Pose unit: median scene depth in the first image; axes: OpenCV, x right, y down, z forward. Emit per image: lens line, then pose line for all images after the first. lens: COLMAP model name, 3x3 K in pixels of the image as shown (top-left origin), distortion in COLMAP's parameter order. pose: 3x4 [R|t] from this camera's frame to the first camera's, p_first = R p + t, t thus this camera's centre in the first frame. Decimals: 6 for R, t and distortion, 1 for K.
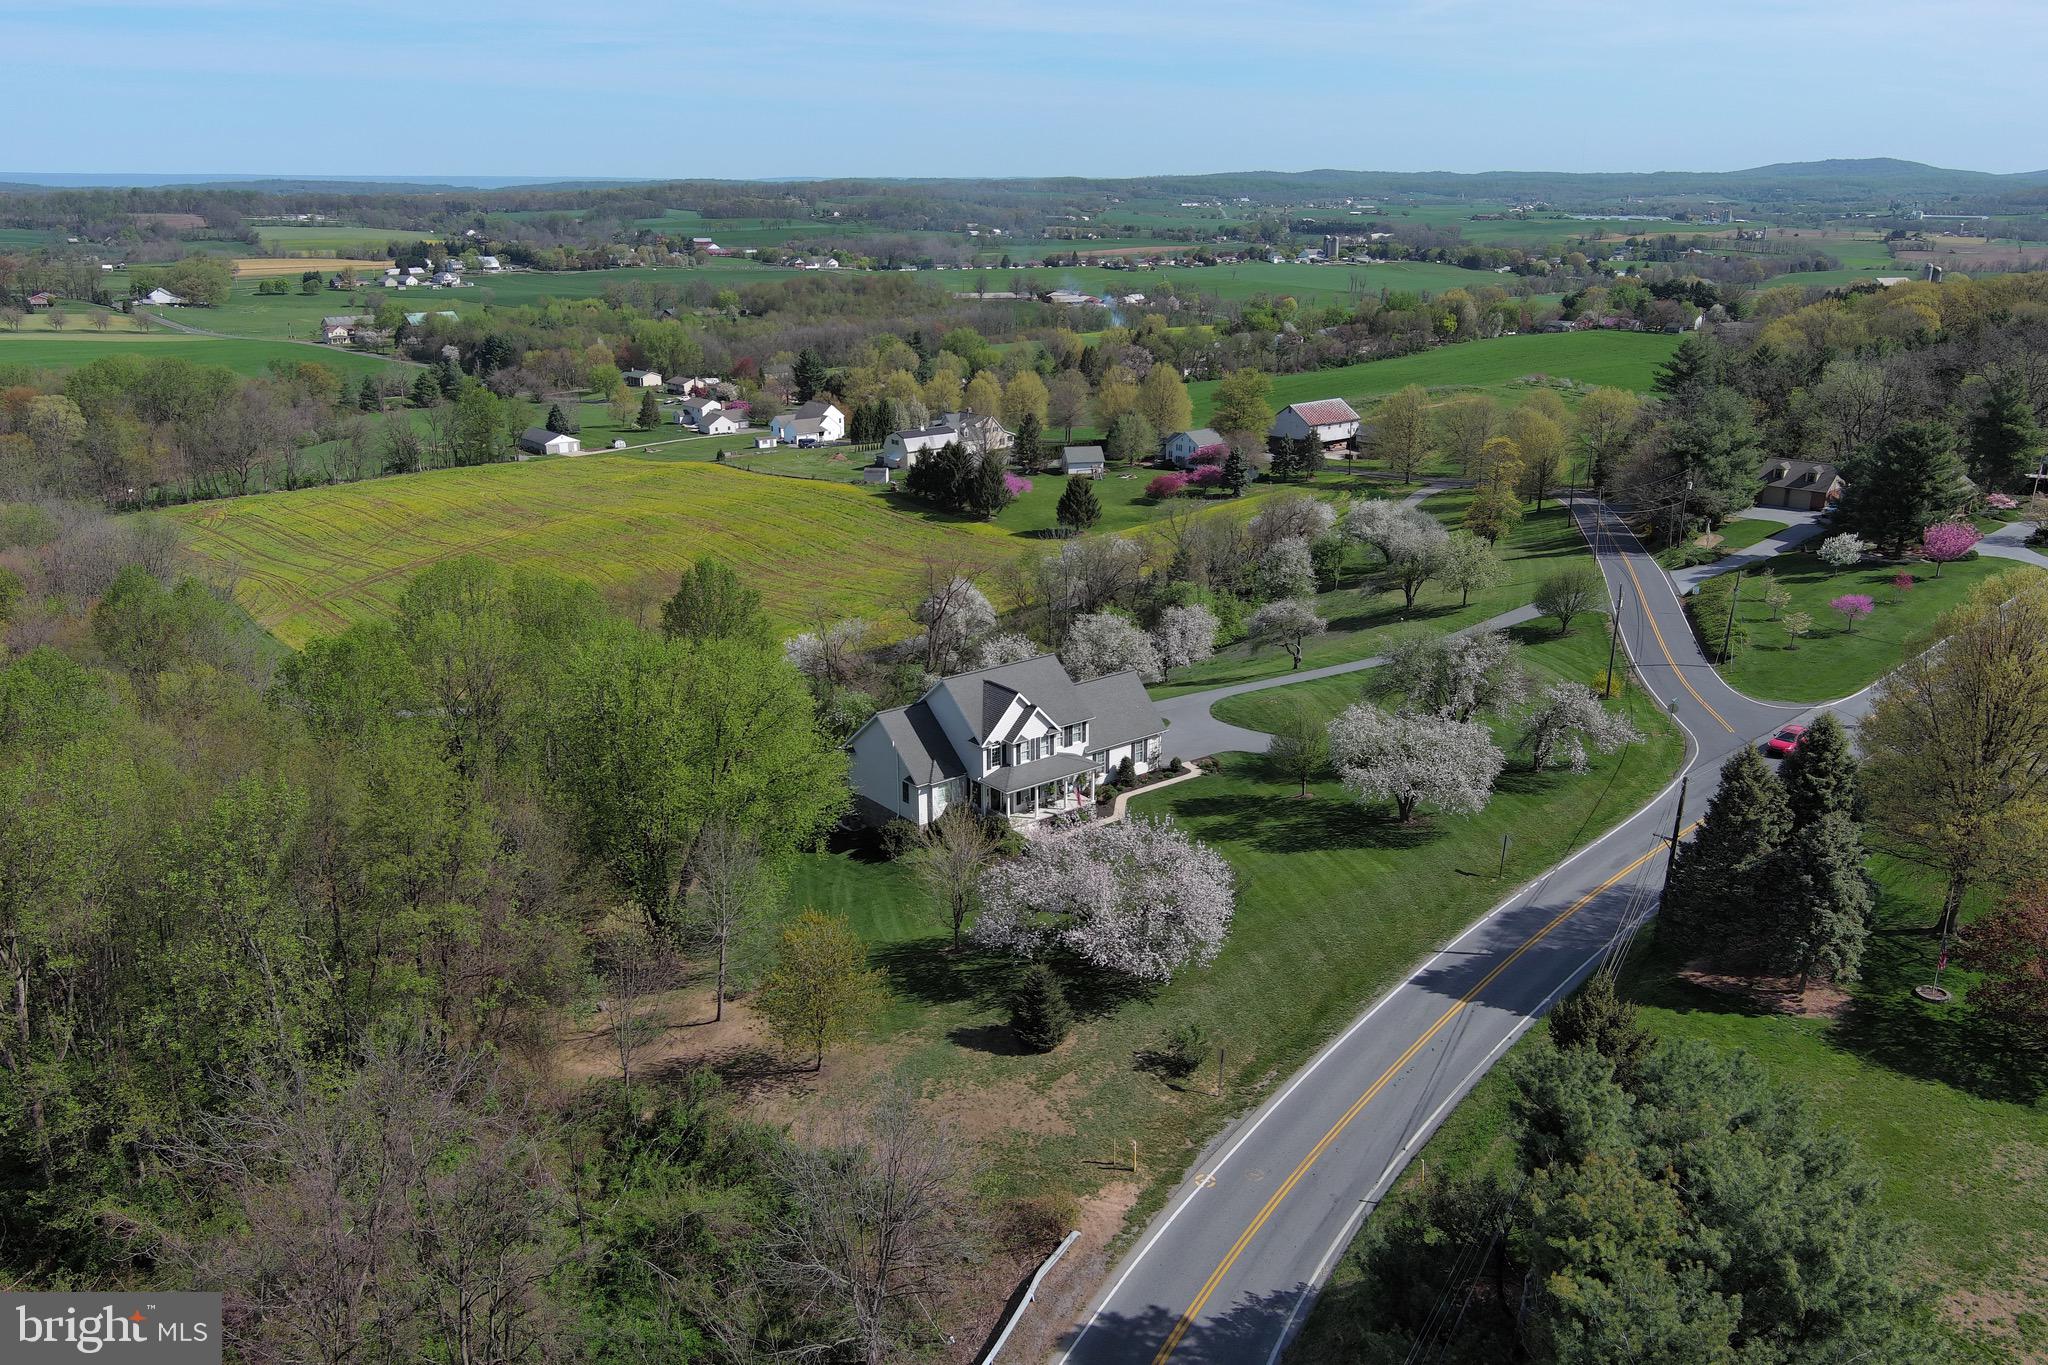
lens RADIAL K [[1589.9, 0, 1027.4], [0, 1589.9, 685.4], [0, 0, 1]] dist [-0.007097, 0.016341]
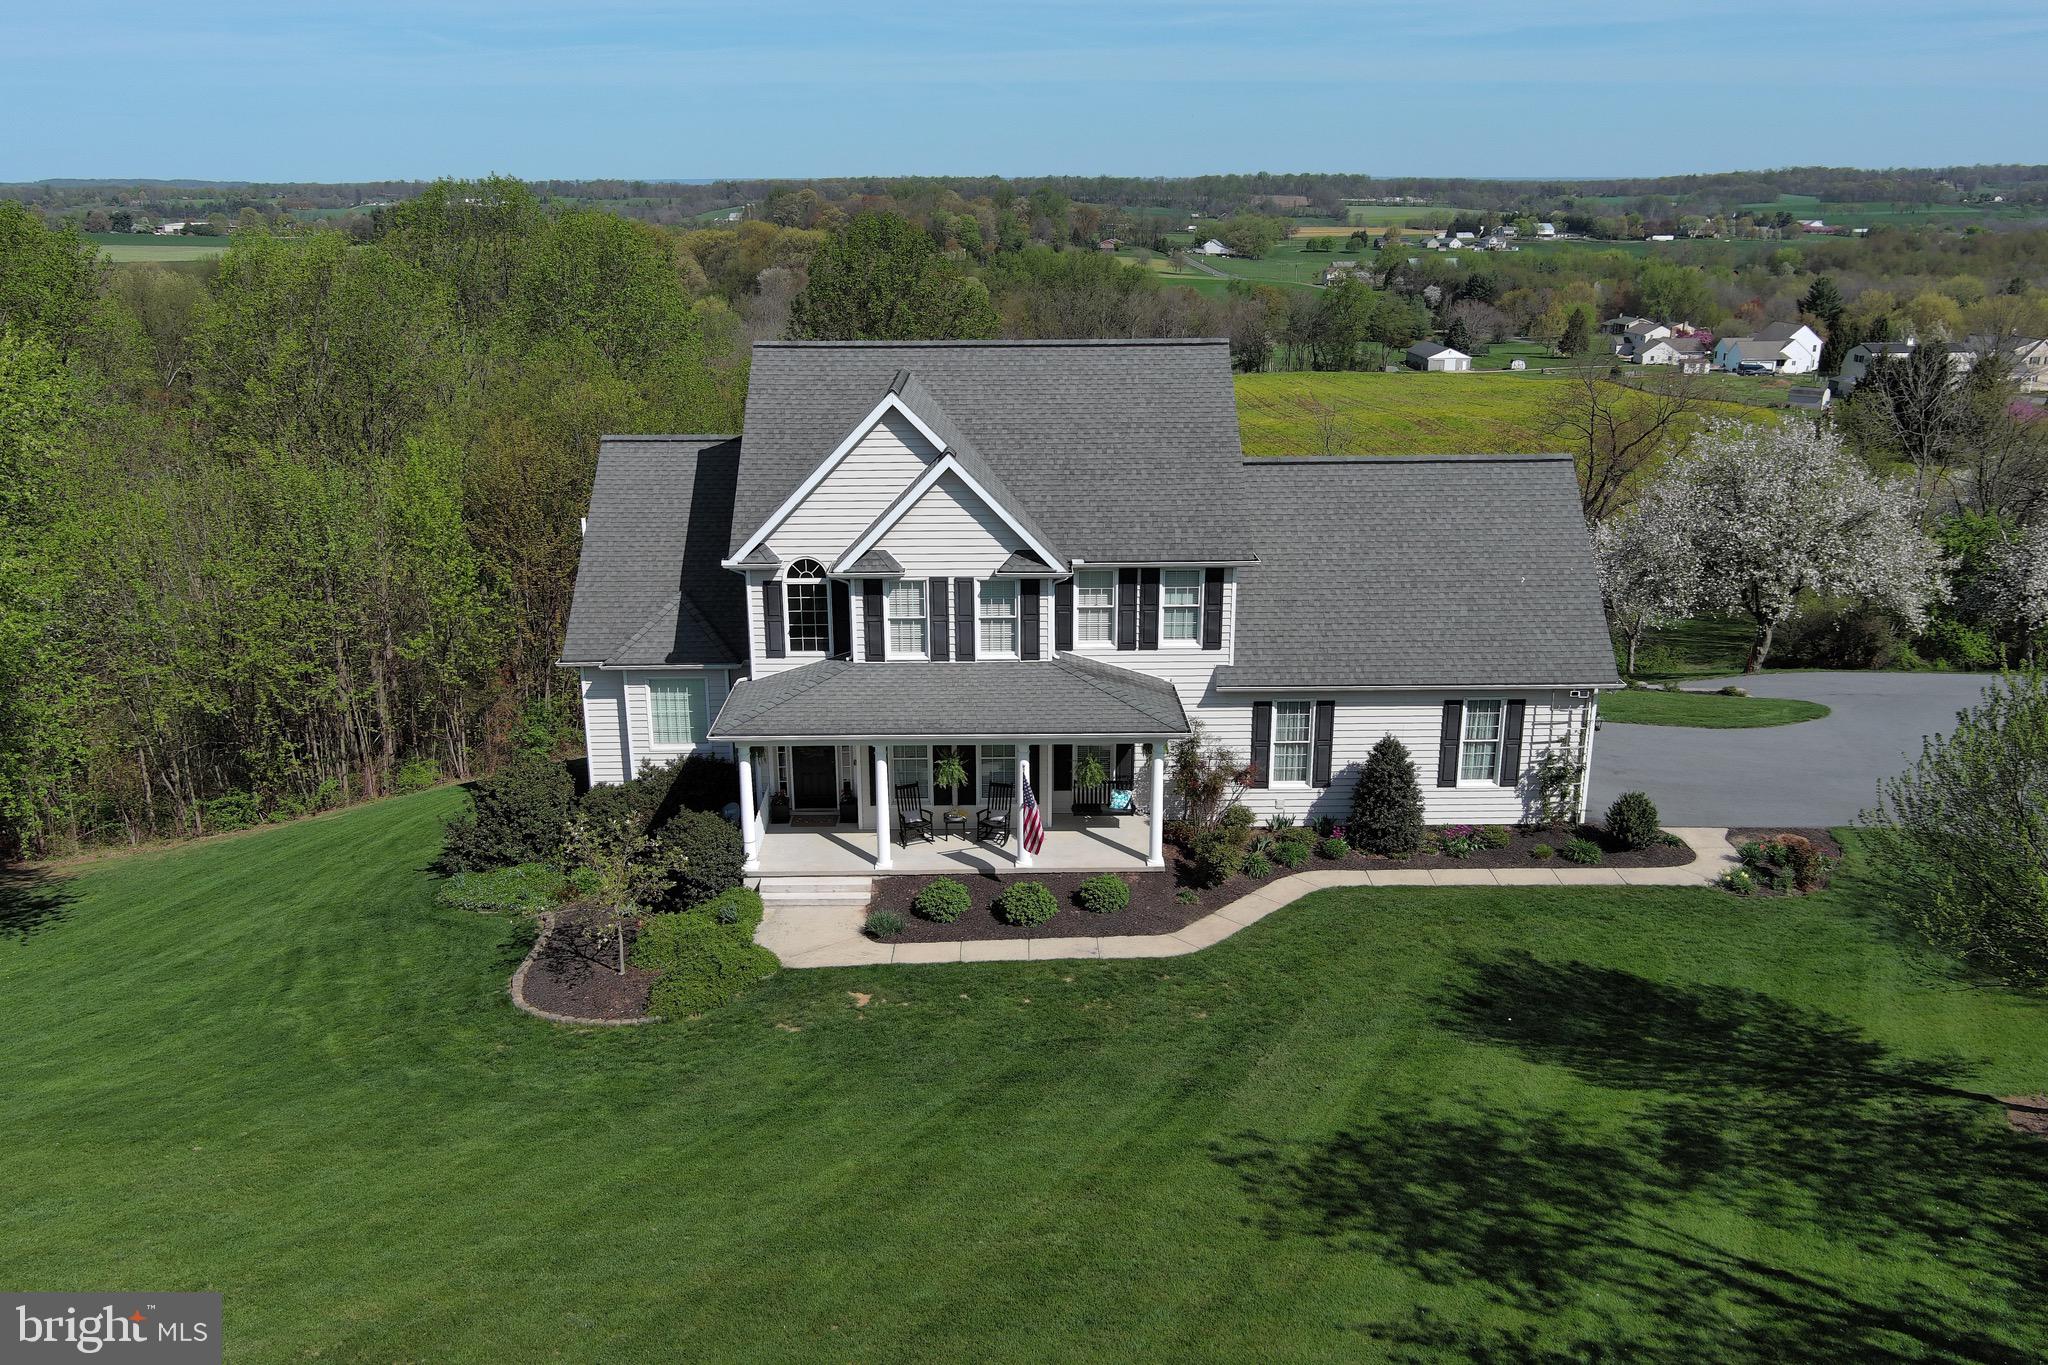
lens RADIAL K [[1589.9, 0, 1019.6], [0, 1589.9, 671.1], [0, 0, 1]] dist [-0.007097, 0.016341]
pose [[0.791315, 0.172622, -0.586534, 0.045533], [-0.178639, 0.982732, 0.048219, 0.008692], [0.584730, 0.066622, 0.808488, 0.204157]]
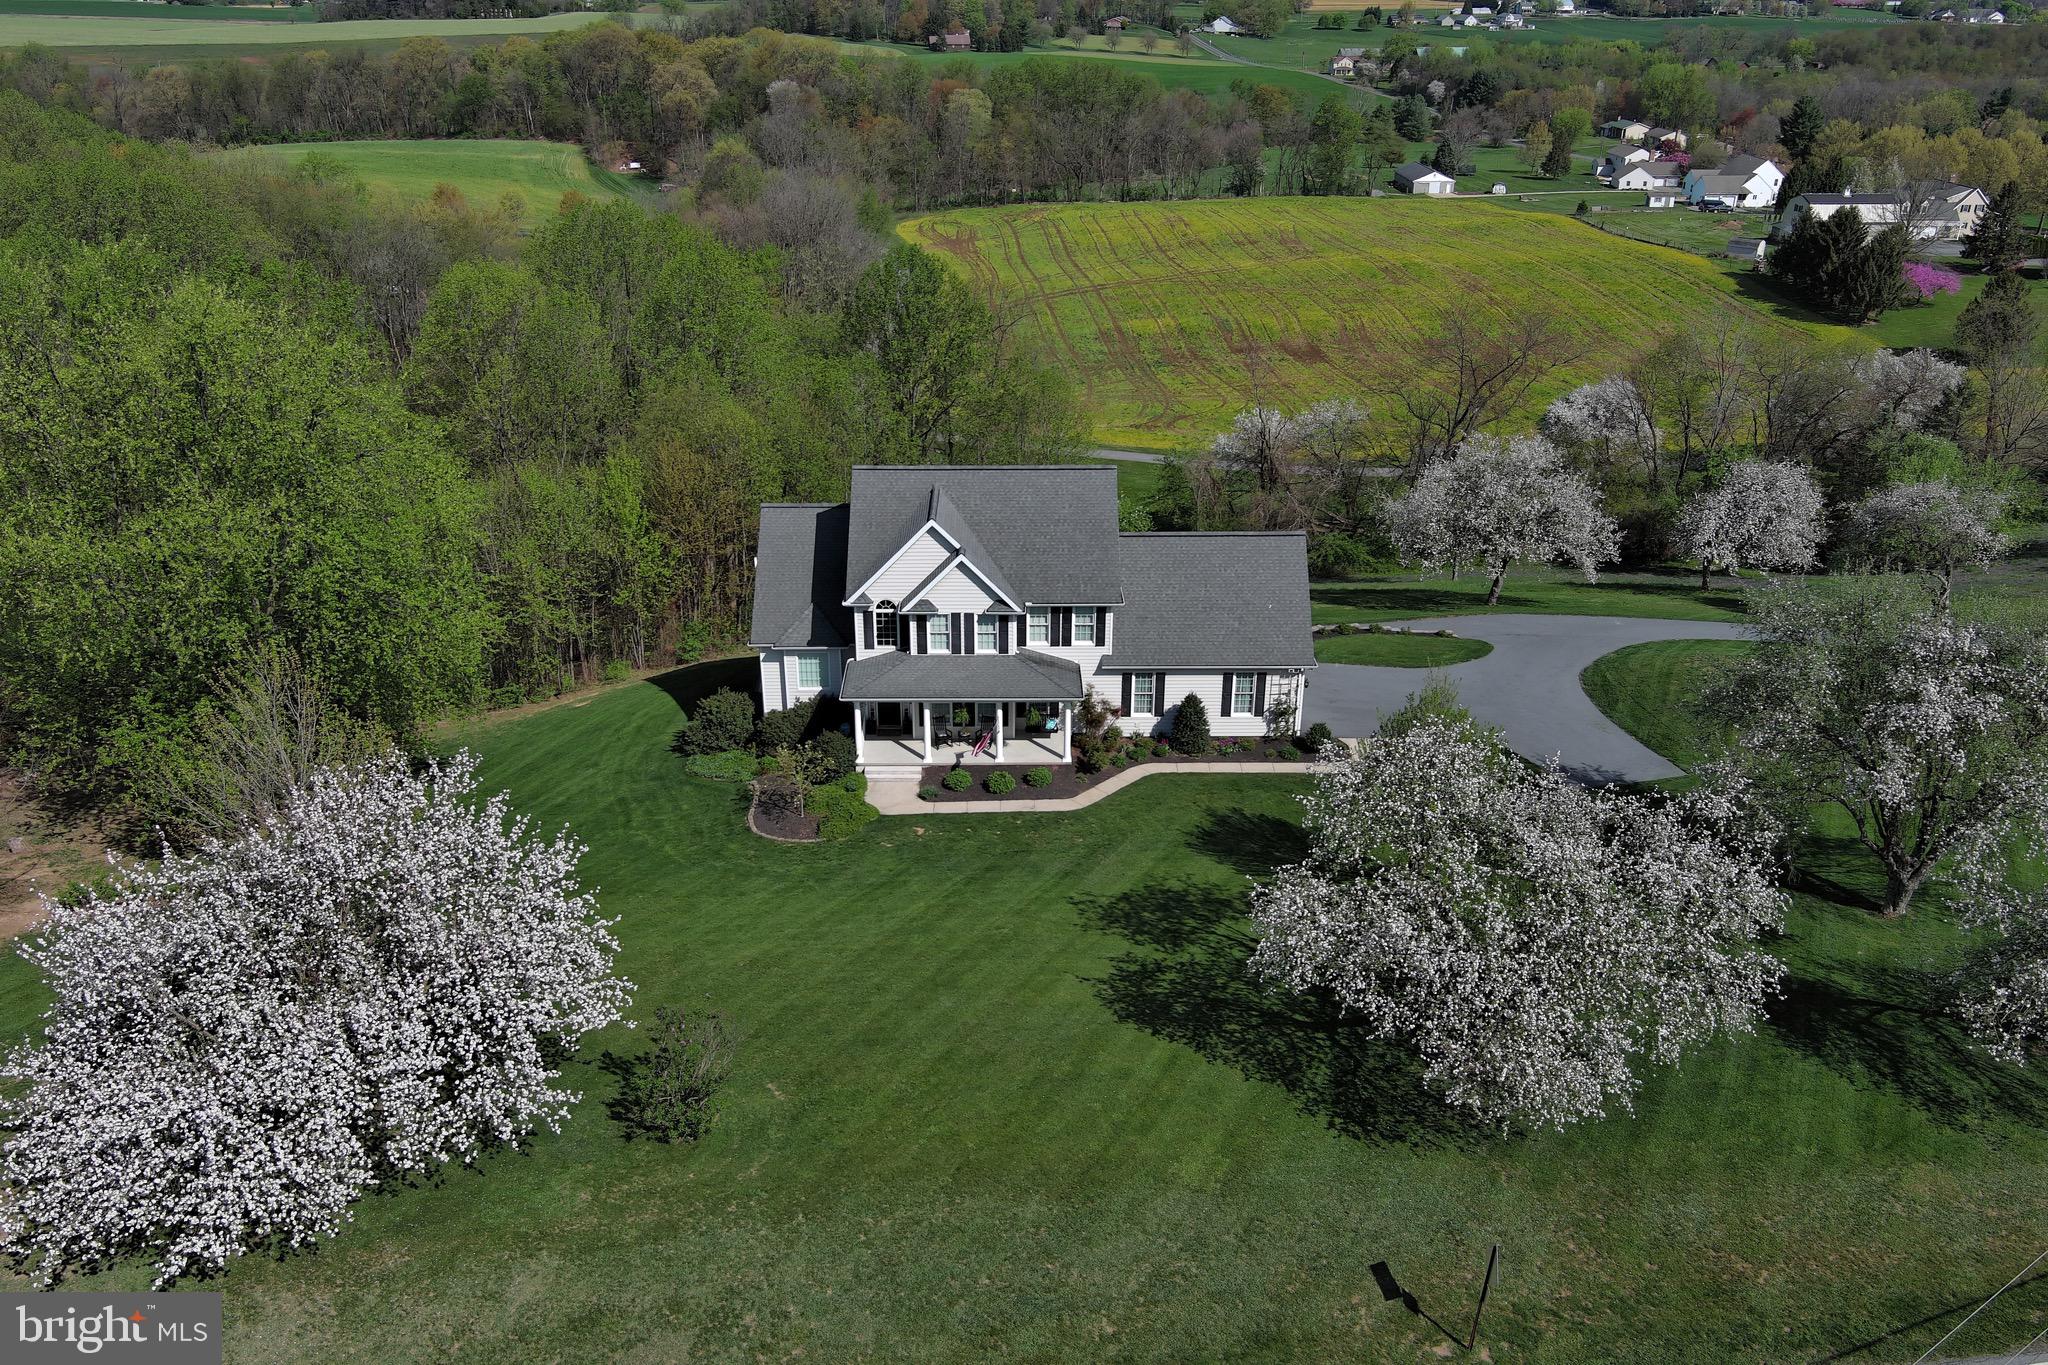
lens RADIAL K [[1589.9, 0, 1020.6], [0, 1589.9, 678.3], [0, 0, 1]] dist [-0.007097, 0.016341]
pose [[0.789242, 0.260392, -0.556141, 0.081614], [-0.185504, 0.964433, 0.188304, -0.012390], [0.585393, -0.045451, 0.809475, 0.152349]]
